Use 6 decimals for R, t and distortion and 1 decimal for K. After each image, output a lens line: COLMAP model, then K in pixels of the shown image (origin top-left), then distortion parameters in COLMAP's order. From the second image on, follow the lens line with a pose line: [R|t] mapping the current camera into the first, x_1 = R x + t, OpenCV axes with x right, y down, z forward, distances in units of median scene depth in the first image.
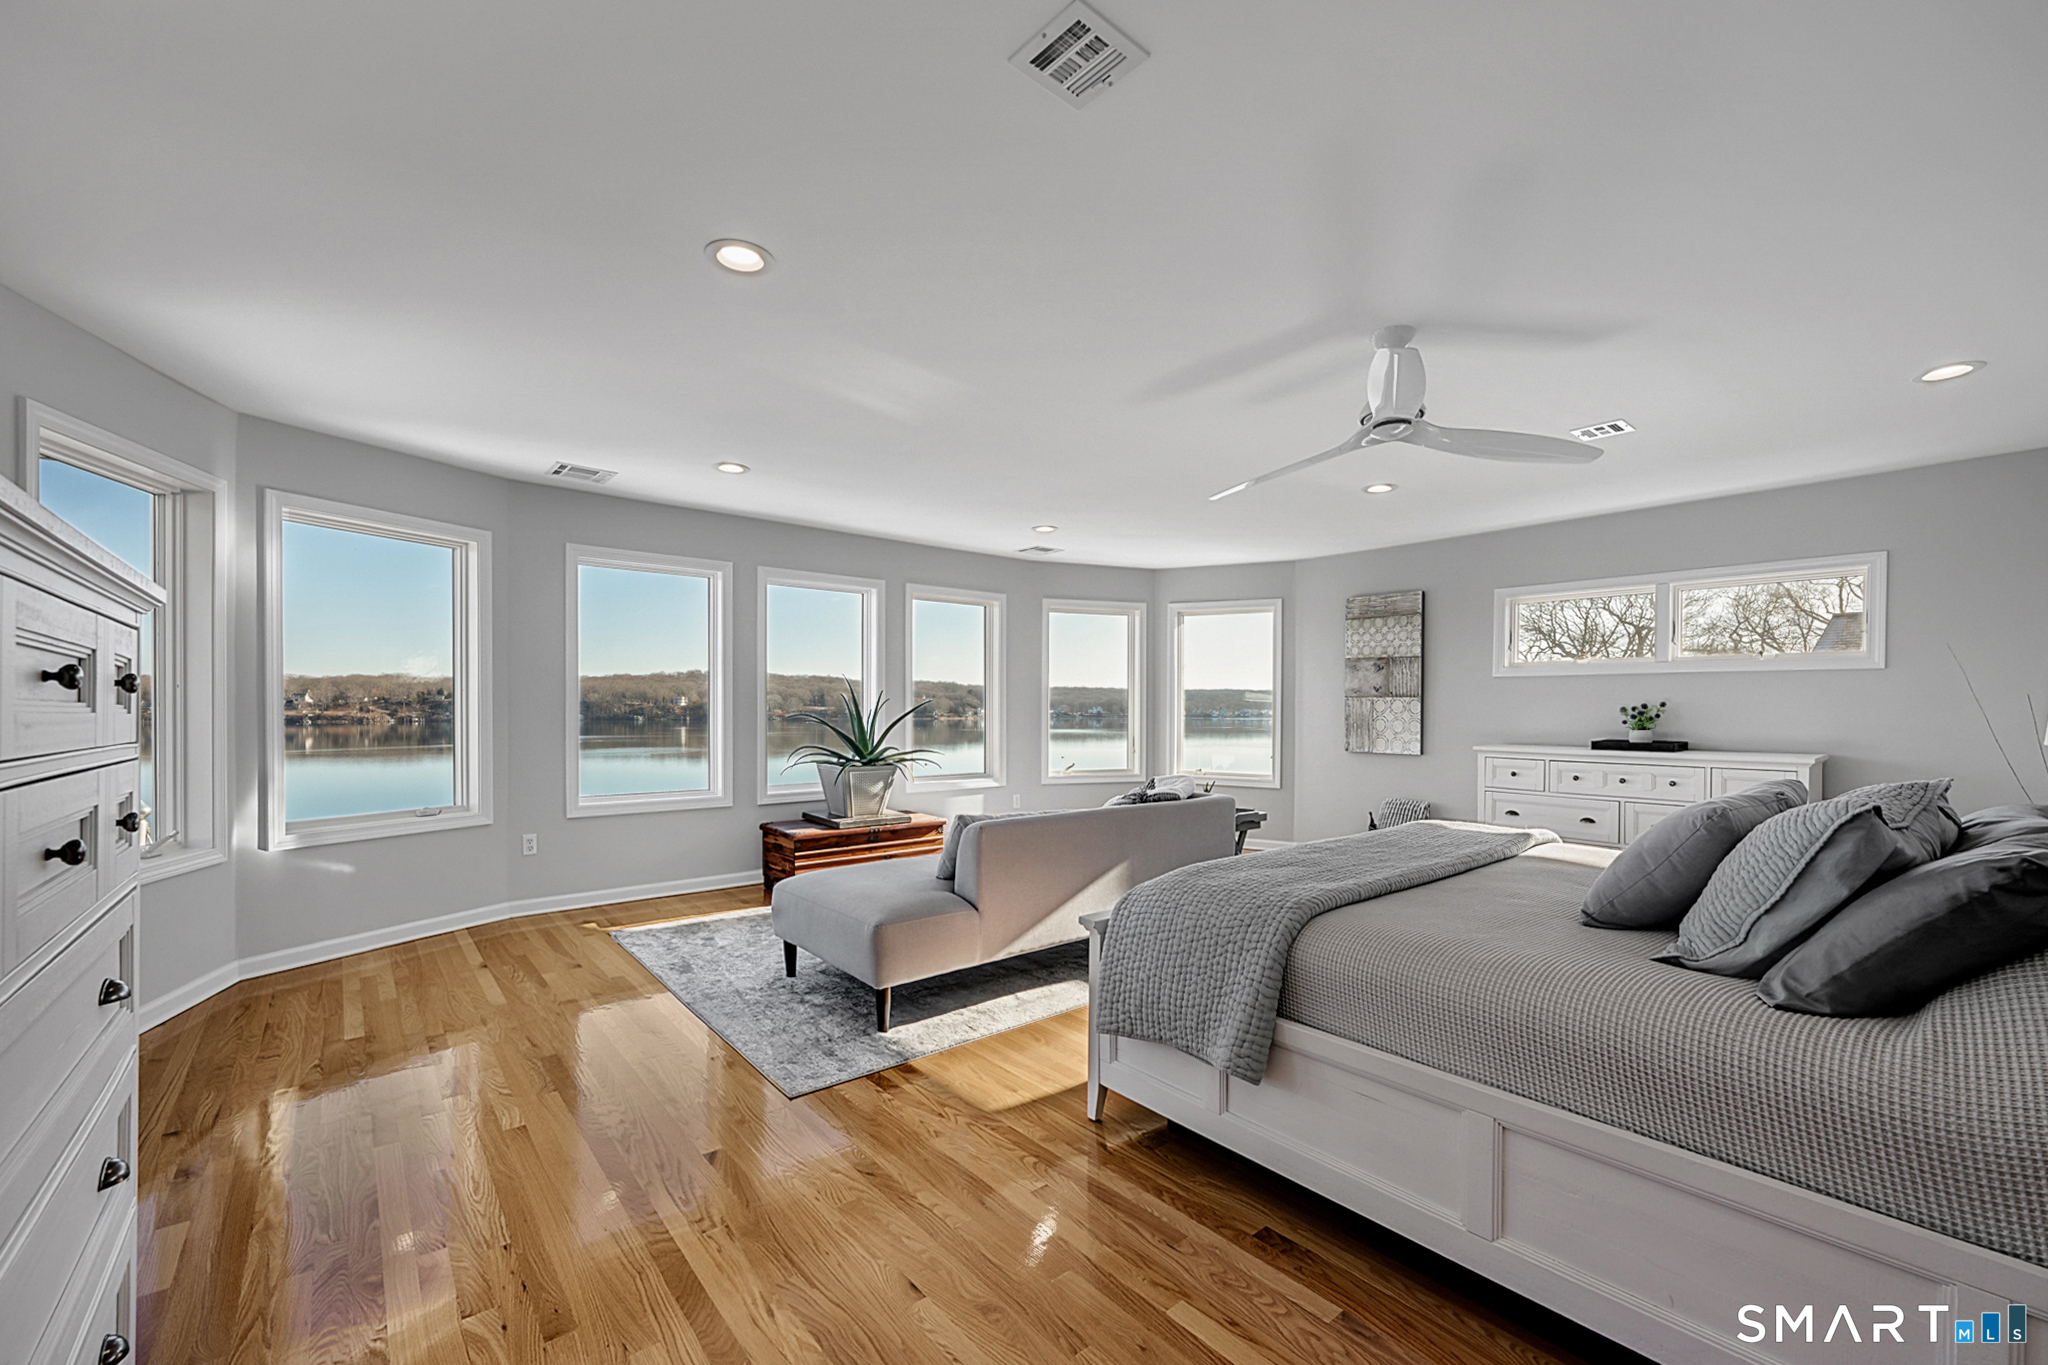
lens RADIAL K [[821.0, 0, 1027.8], [0, 821.0, 715.3], [0, 0, 1]] dist [-0.001056, -0.000526]
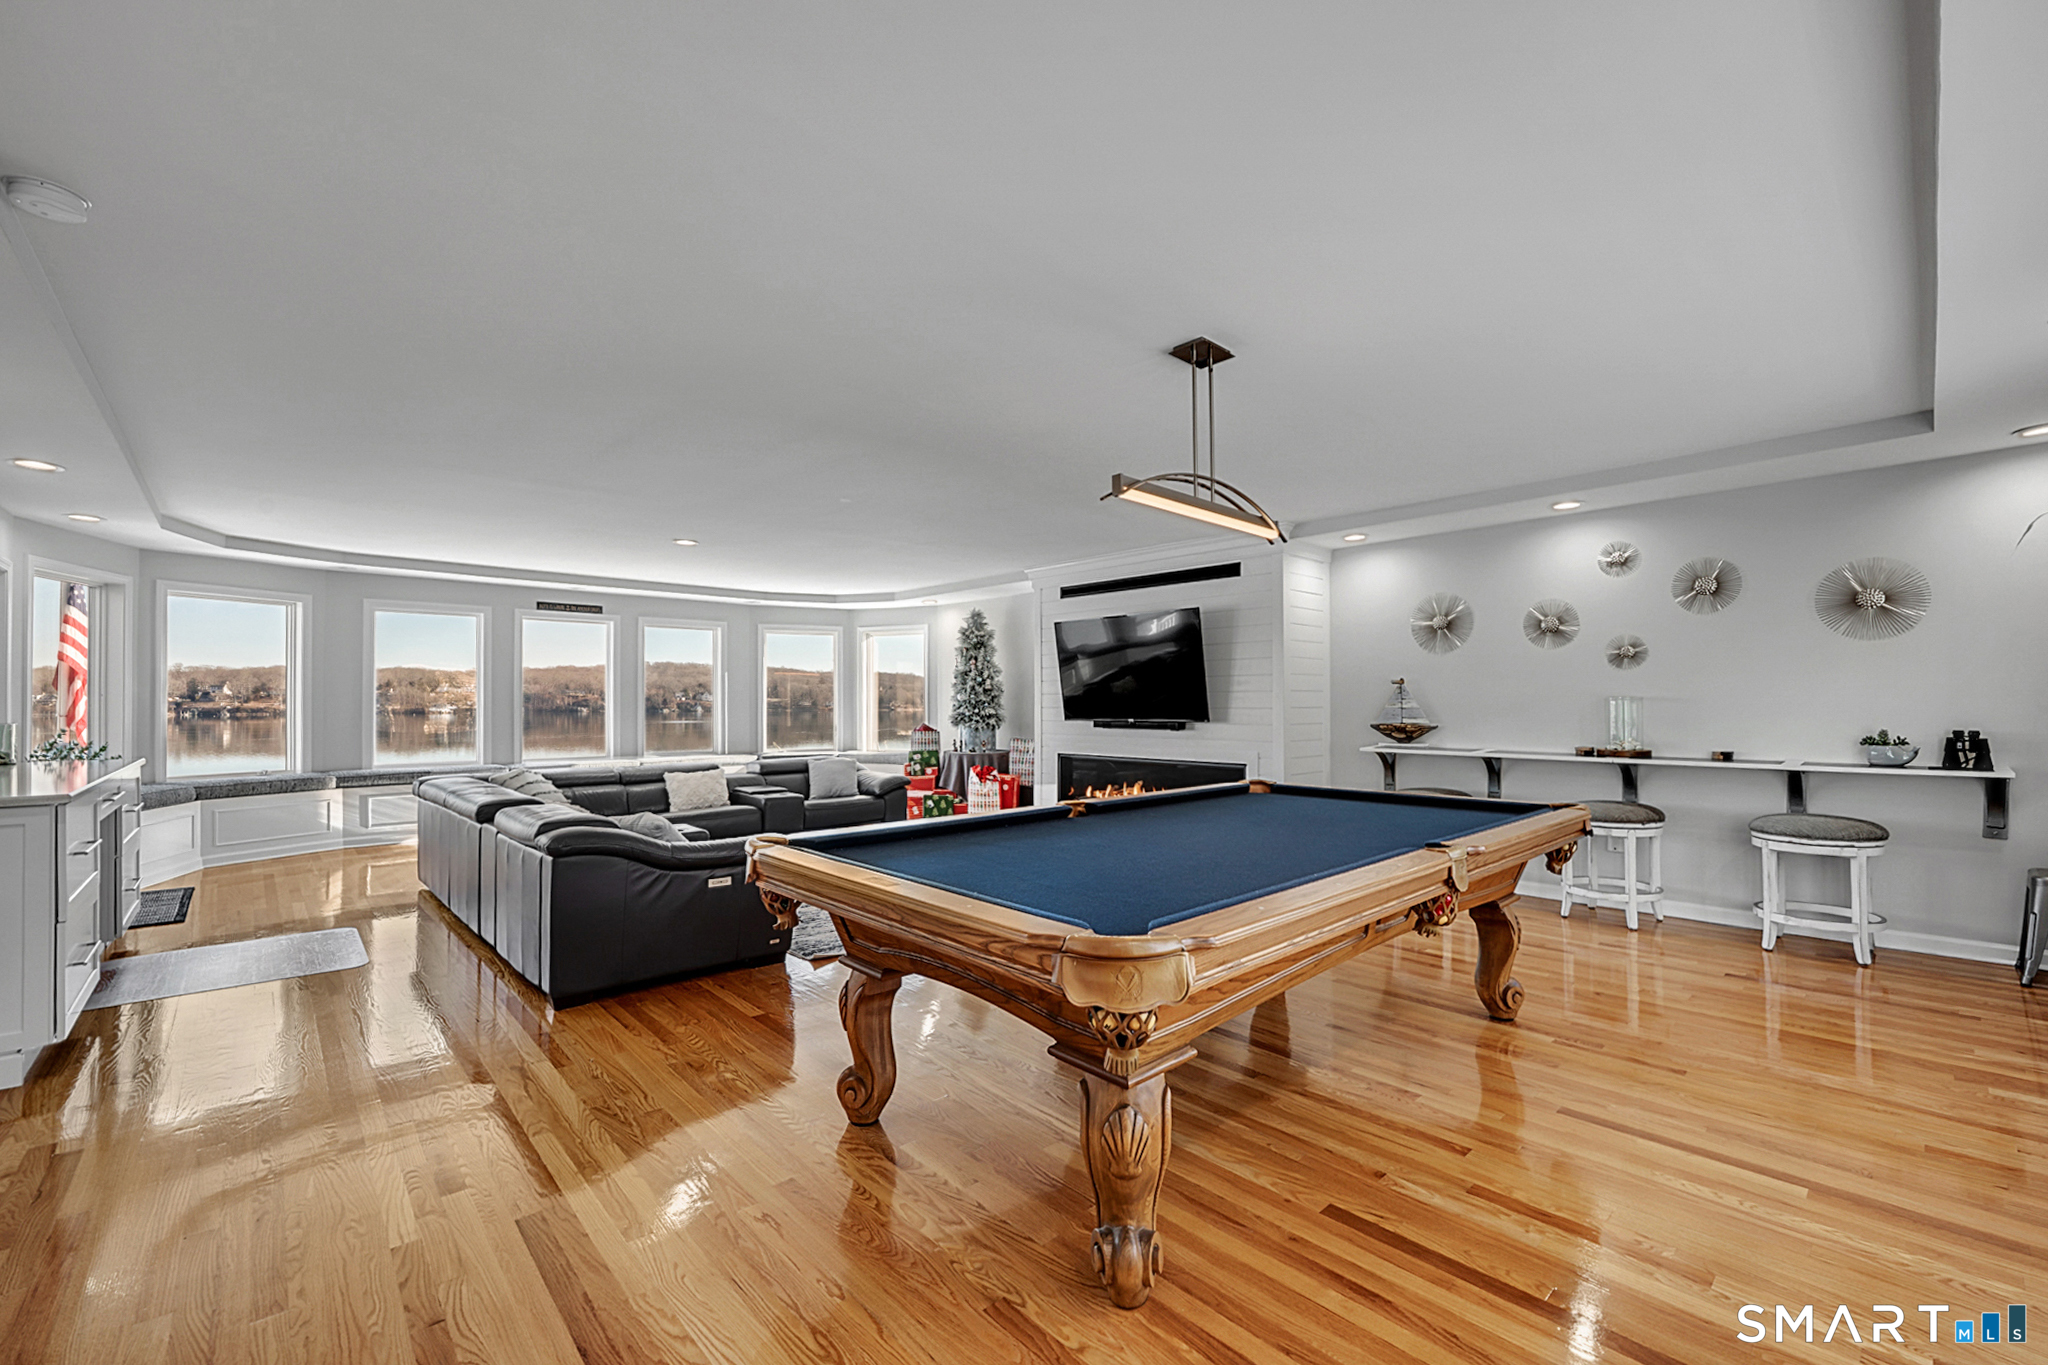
lens RADIAL K [[821.0, 0, 1033.2], [0, 821.0, 695.0], [0, 0, 1]] dist [-0.001056, -0.000526]
pose [[0.998389, 0.000598, 0.056738, 0.309396], [0.000266, 0.999884, -0.015207, -0.001781], [-0.056740, 0.015197, 0.998273, -0.313589]]
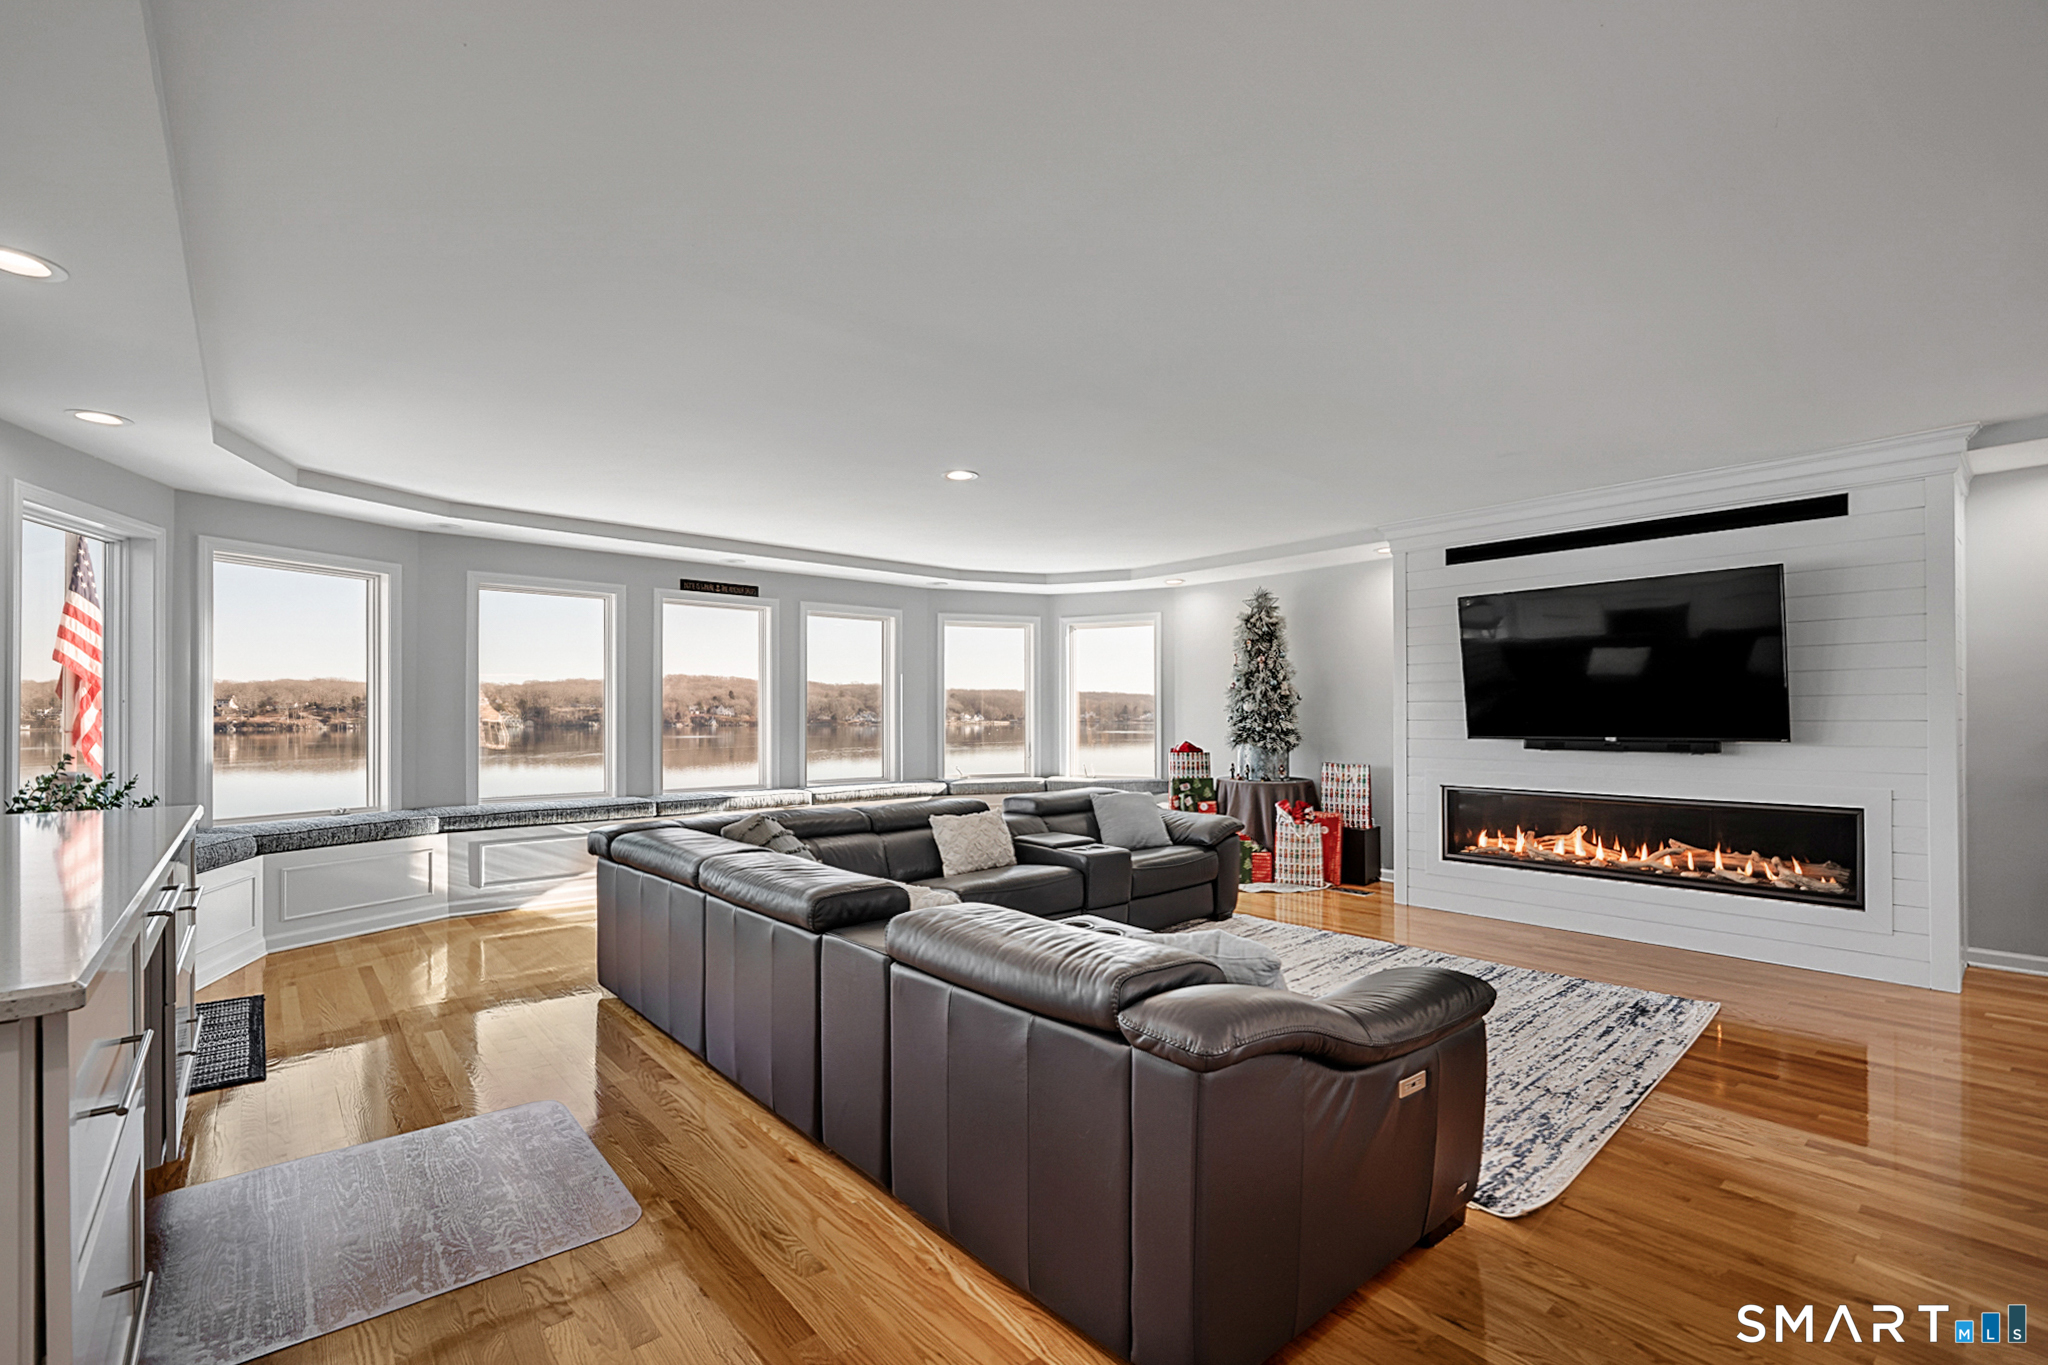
lens RADIAL K [[858.3, 0, 1032.3], [0, 858.3, 712.5], [0, 0, 1]] dist [0.000564, 0.000585]
pose [[0.999568, -0.000310, 0.029402, 0.097128], [0.000621, 0.999944, -0.010546, -0.001008], [-0.029397, 0.010560, 0.999512, -0.111693]]
